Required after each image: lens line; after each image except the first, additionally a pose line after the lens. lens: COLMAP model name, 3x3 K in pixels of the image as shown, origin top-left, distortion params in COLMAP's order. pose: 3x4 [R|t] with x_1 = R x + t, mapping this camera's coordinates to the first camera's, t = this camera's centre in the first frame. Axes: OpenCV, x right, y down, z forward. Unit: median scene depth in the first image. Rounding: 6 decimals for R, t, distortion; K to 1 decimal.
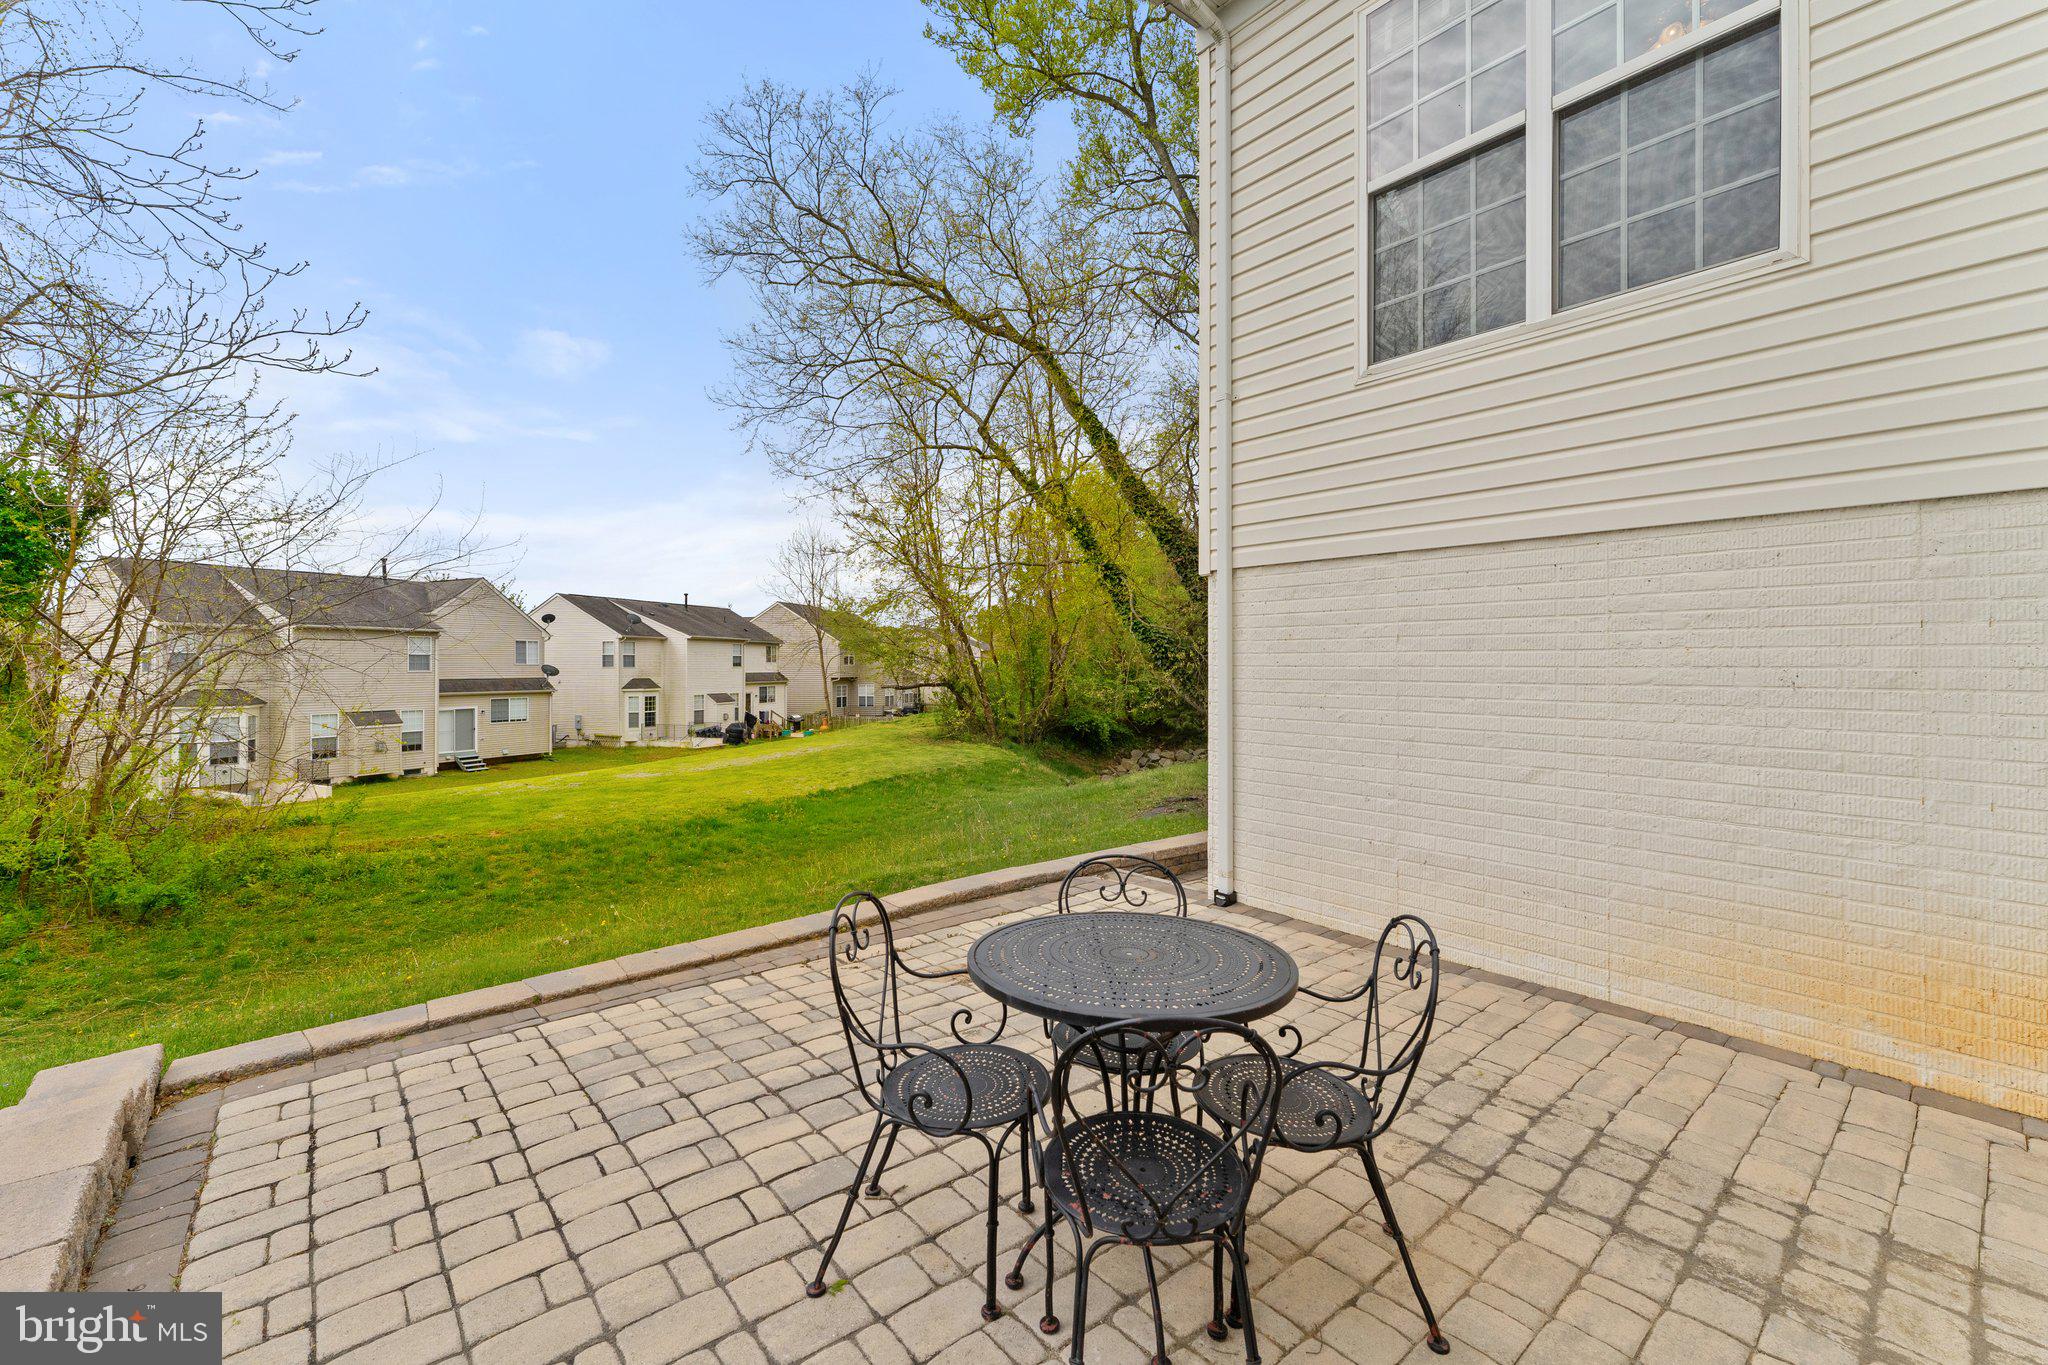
lens RADIAL K [[837.0, 0, 1024.3], [0, 837.0, 646.6], [0, 0, 1]] dist [-0.001033, -0.000143]
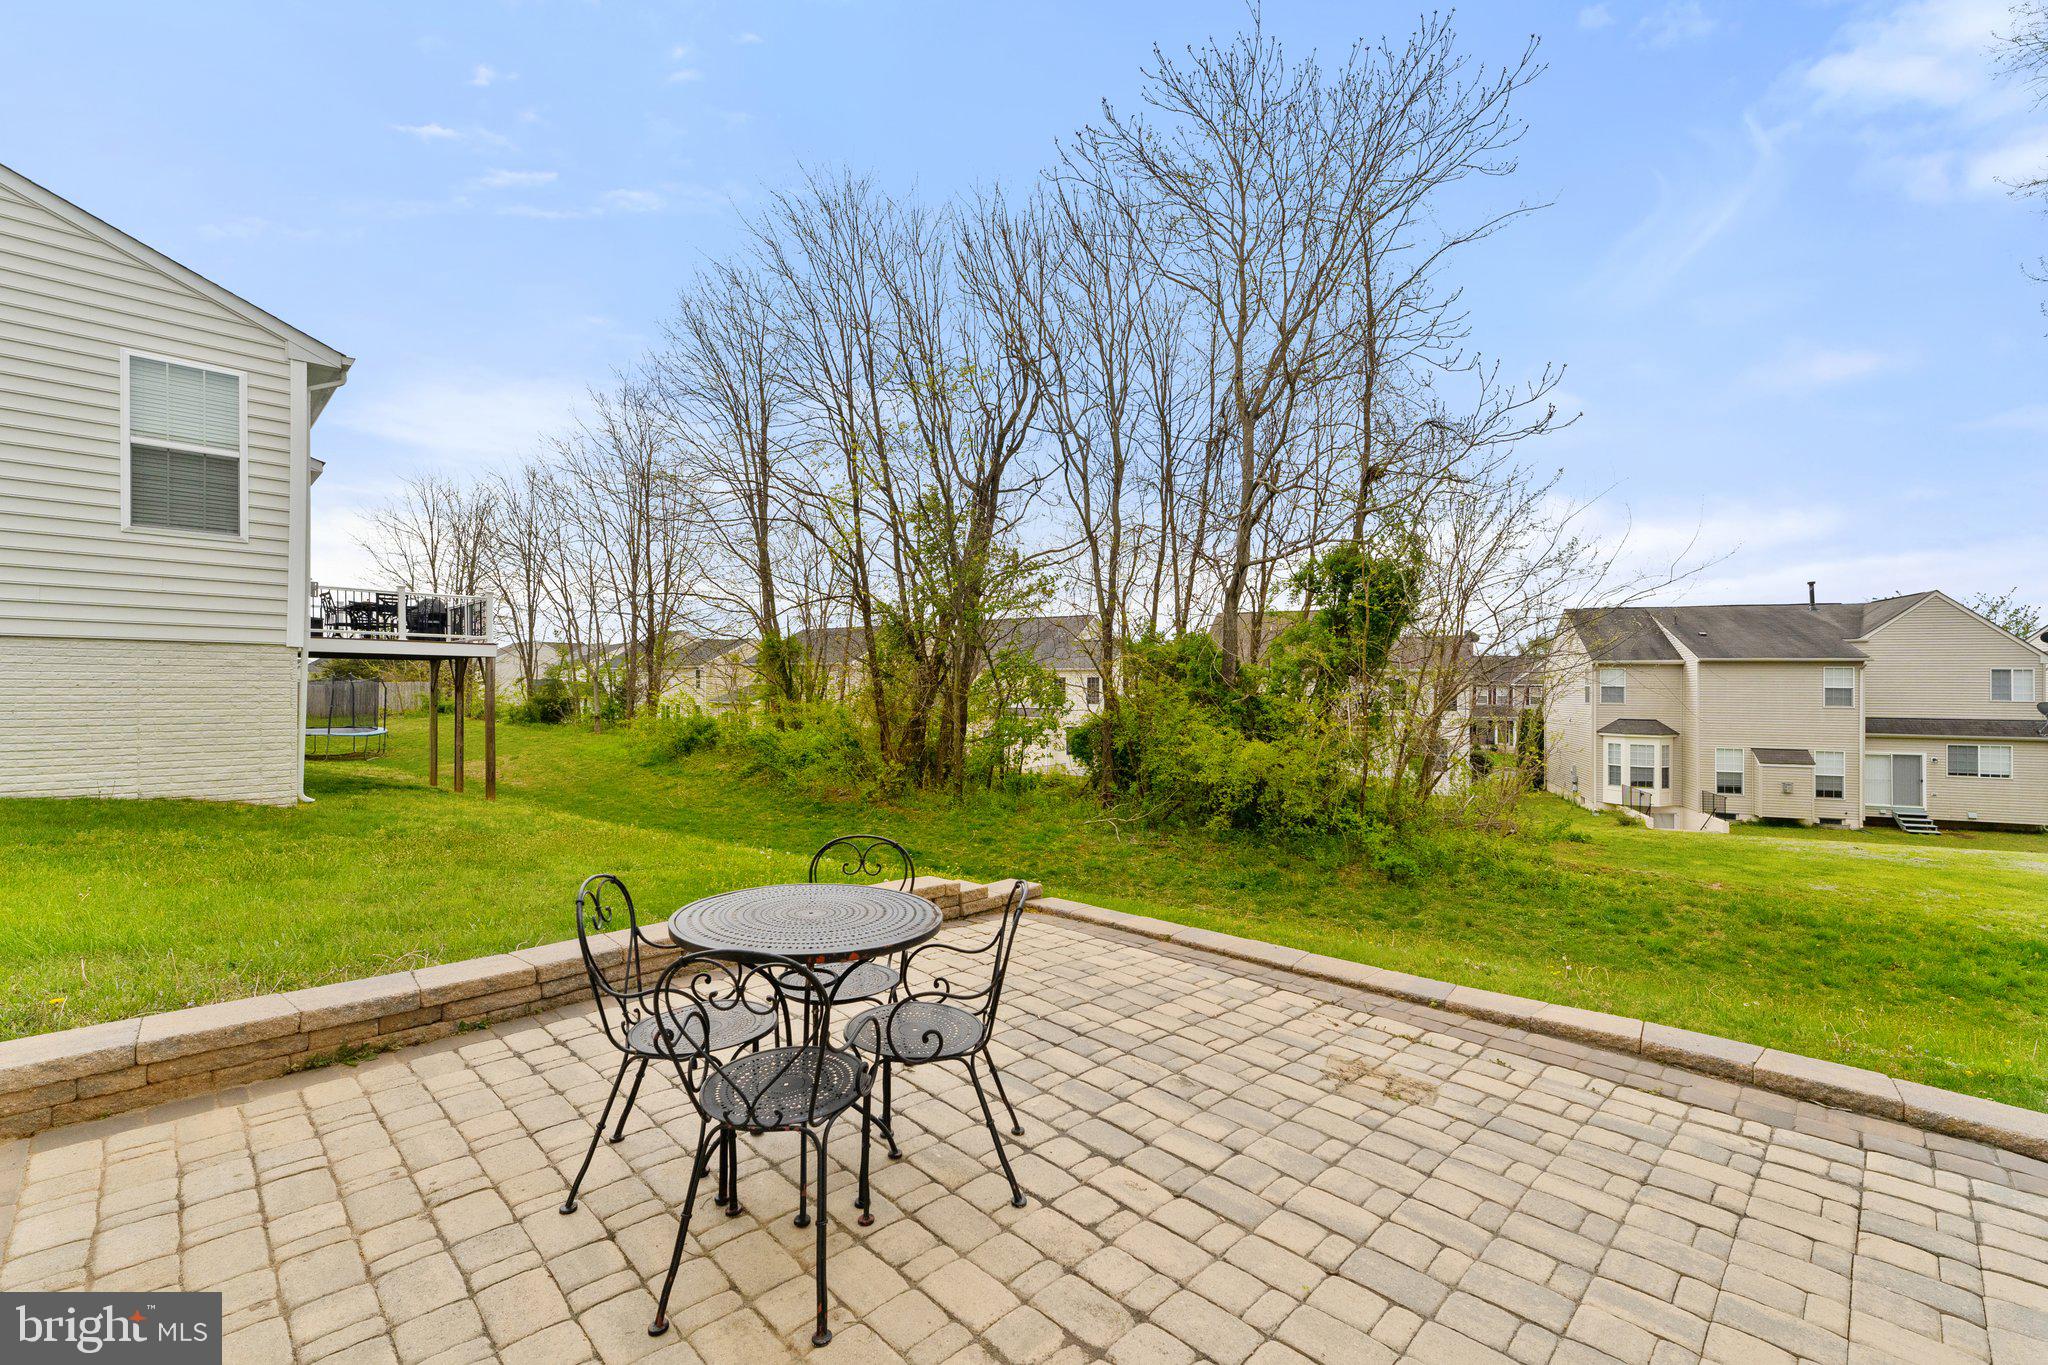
lens RADIAL K [[858.0, 0, 1024.0], [0, 858.0, 682.5], [0, 0, 1]] dist [-0.000194, -0.000110]
pose [[0.086974, -0.008478, -0.996175, 0.084870], [0.010112, 0.999920, -0.007627, 0.001833], [0.996159, -0.009410, 0.087052, 0.070614]]
